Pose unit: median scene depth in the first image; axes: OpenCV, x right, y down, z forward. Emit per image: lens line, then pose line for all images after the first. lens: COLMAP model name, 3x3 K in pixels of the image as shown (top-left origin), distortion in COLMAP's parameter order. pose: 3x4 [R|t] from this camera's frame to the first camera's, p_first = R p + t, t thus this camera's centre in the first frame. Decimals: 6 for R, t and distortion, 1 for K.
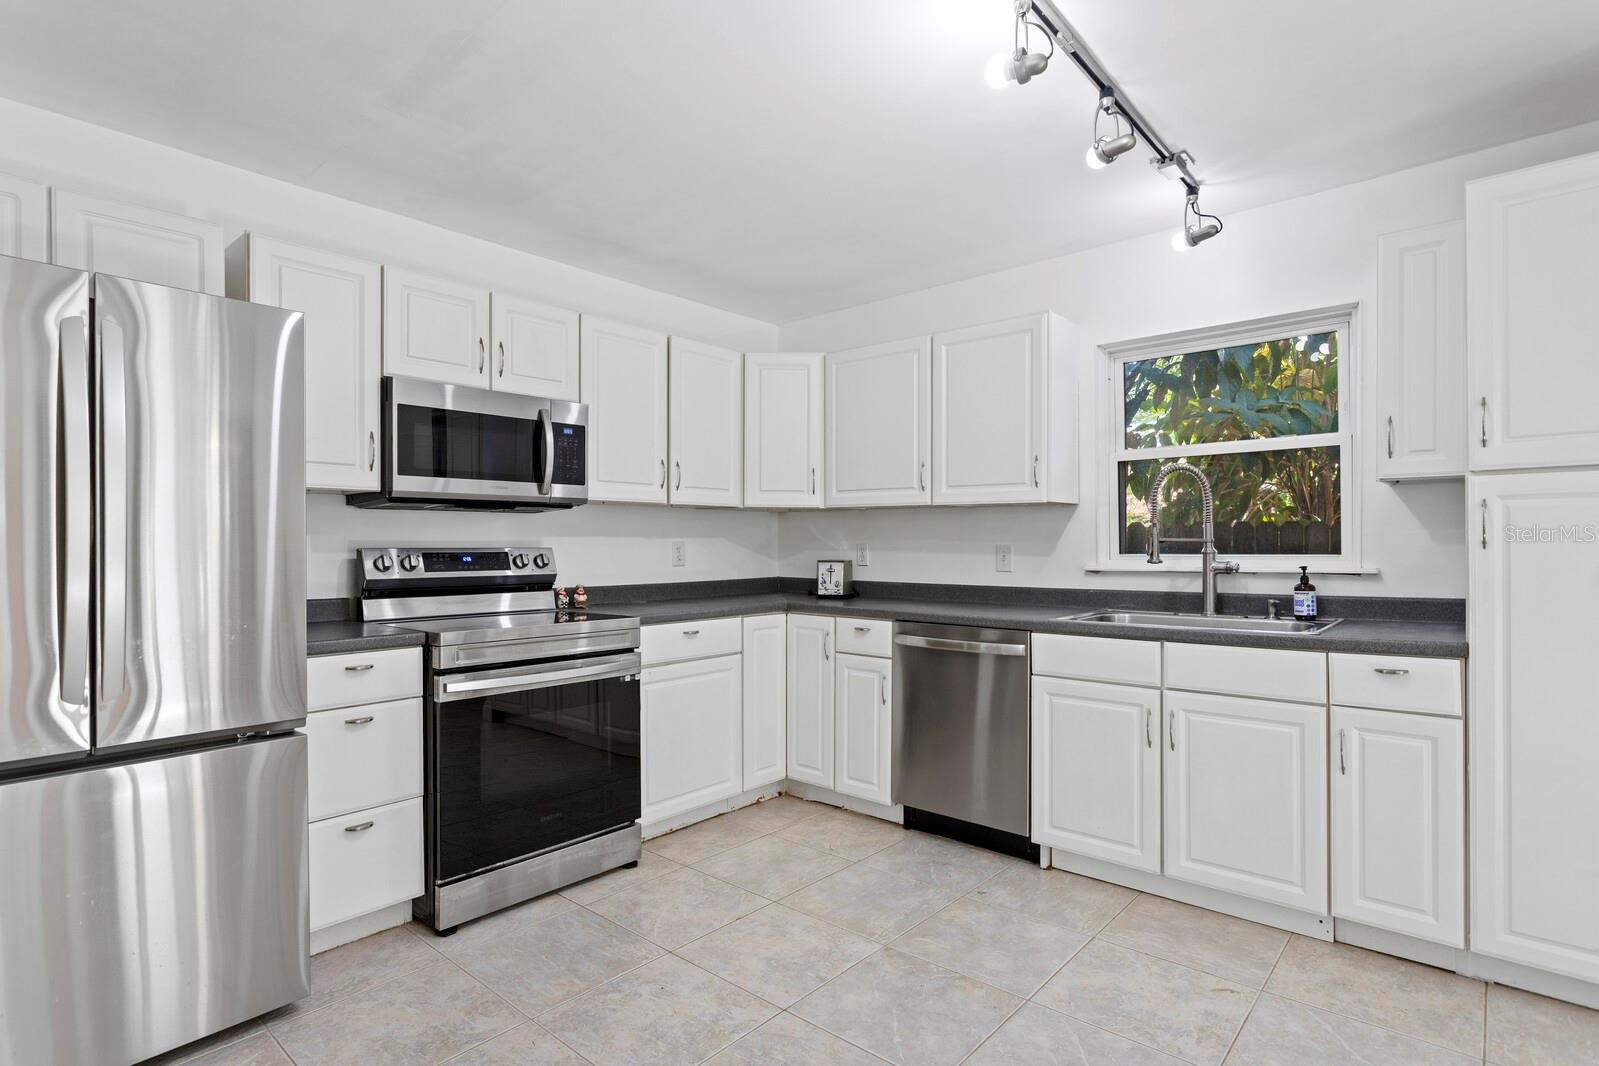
lens RADIAL K [[801.5, 0, 800.2], [0, 801.5, 544.2], [0, 0, 1]] dist [-0.010290, 0.003478]
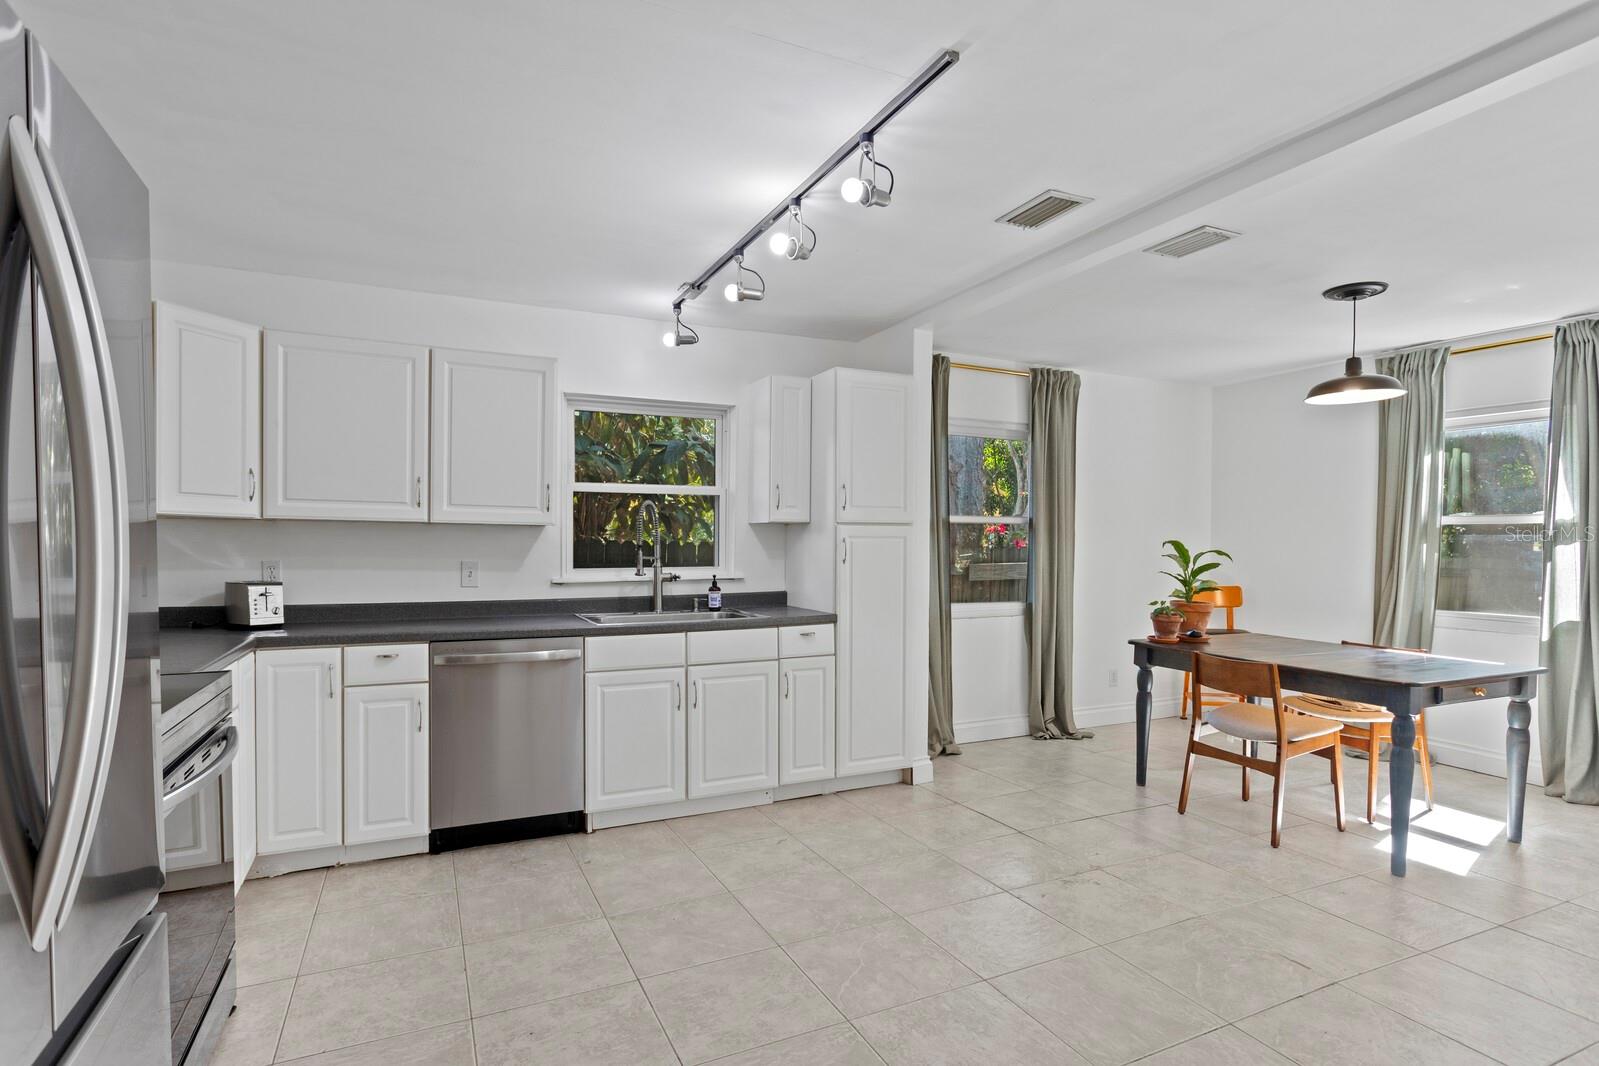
lens RADIAL K [[801.5, 0, 807.9], [0, 801.5, 558.2], [0, 0, 1]] dist [-0.010290, 0.003478]
pose [[0.396504, -0.010644, 0.917971, -0.663230], [-0.003256, 0.999910, 0.013001, -0.022944], [-0.918027, -0.008143, 0.396433, 0.228045]]
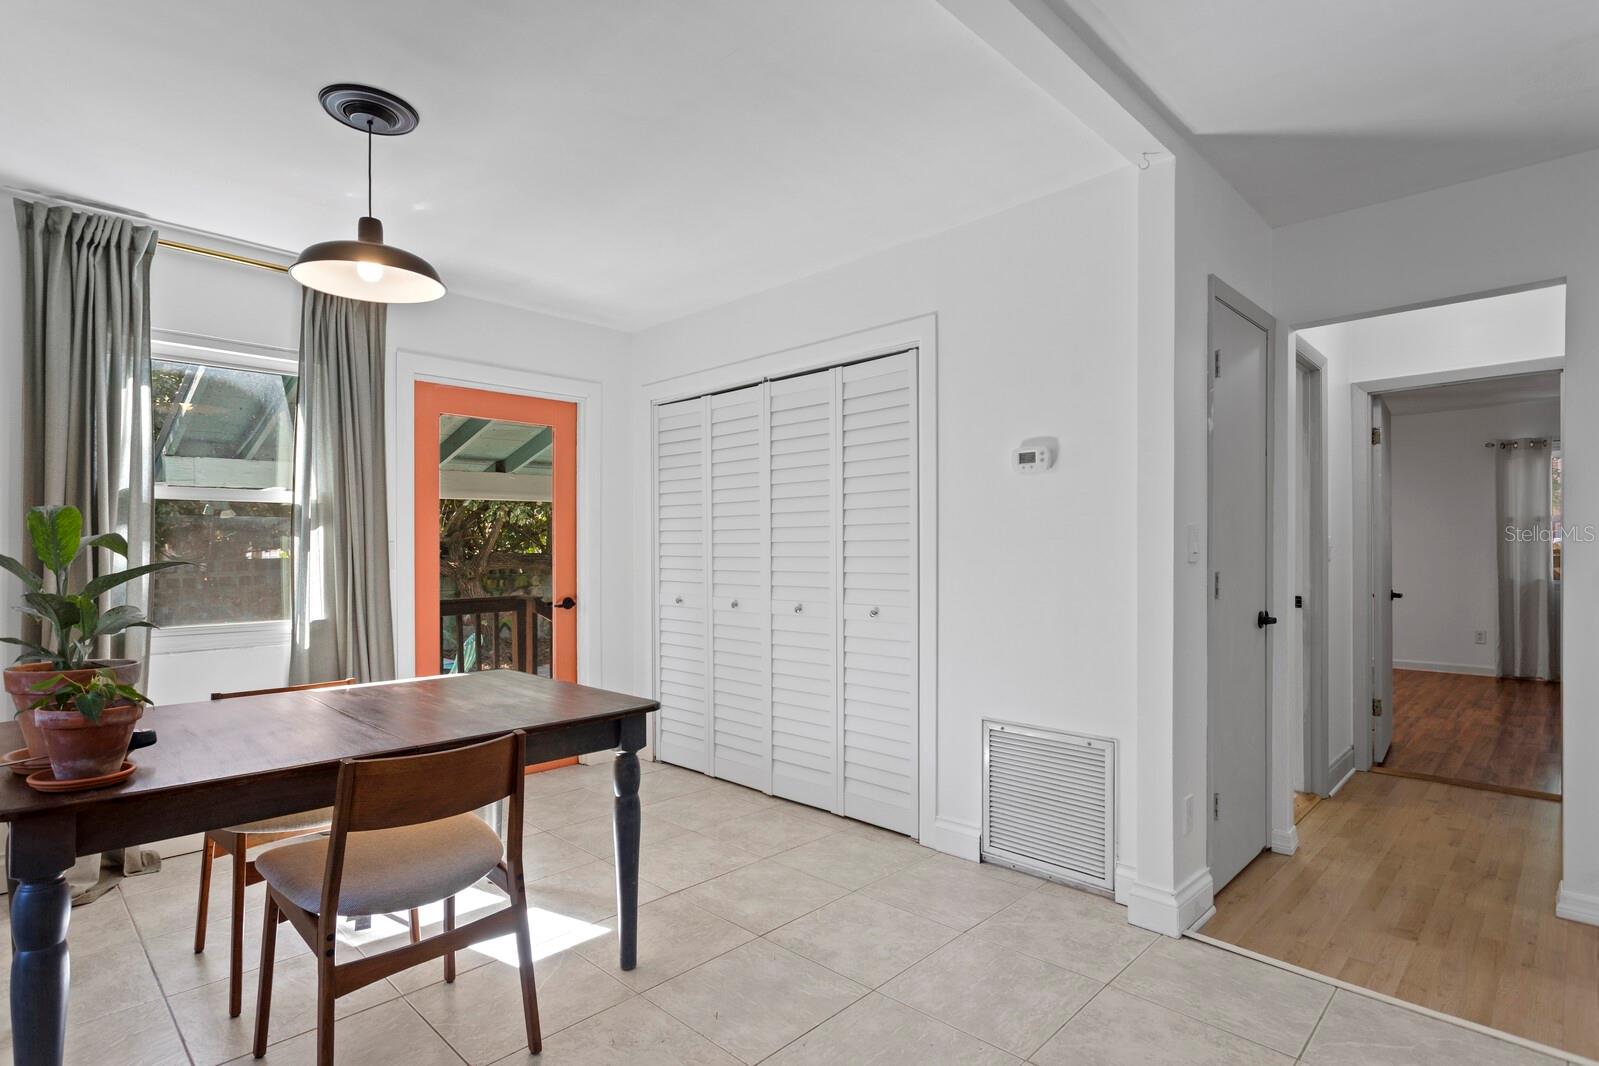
lens RADIAL K [[801.5, 0, 795.2], [0, 801.5, 543.3], [0, 0, 1]] dist [-0.010290, 0.003478]
pose [[-0.997528, 0.010783, 0.069432, 0.384300], [0.010261, 0.999916, -0.007873, 0.001580], [-0.069511, -0.007141, -0.997556, 0.682468]]
